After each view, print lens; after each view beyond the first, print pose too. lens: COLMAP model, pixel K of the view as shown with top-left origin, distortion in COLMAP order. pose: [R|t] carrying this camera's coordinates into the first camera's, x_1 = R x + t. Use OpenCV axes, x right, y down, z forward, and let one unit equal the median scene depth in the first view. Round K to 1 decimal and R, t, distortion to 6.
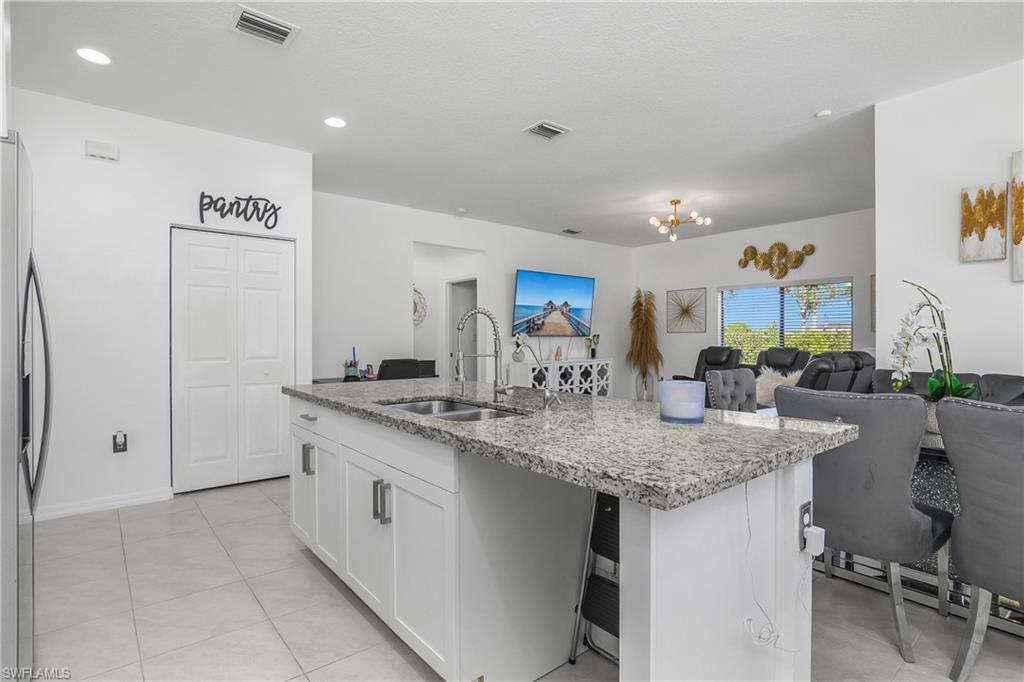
lens RADIAL K [[501.2, 0, 510.6], [0, 501.2, 339.1], [0, 0, 1]] dist [-0.003982, -0.000359]
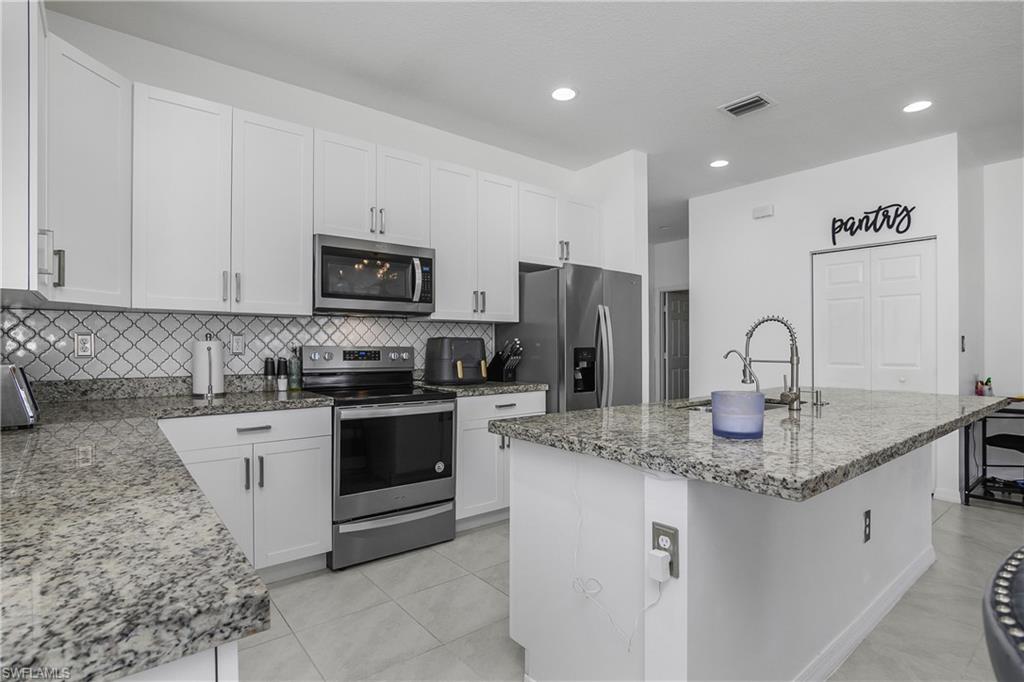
lens RADIAL K [[501.2, 0, 510.8], [0, 501.2, 342.9], [0, 0, 1]] dist [-0.003982, -0.000359]
pose [[-0.009004, -0.003199, -0.999954, 0.535654], [-0.004368, 0.999985, -0.003160, 0.000802], [0.999950, 0.004339, -0.009018, 0.262842]]
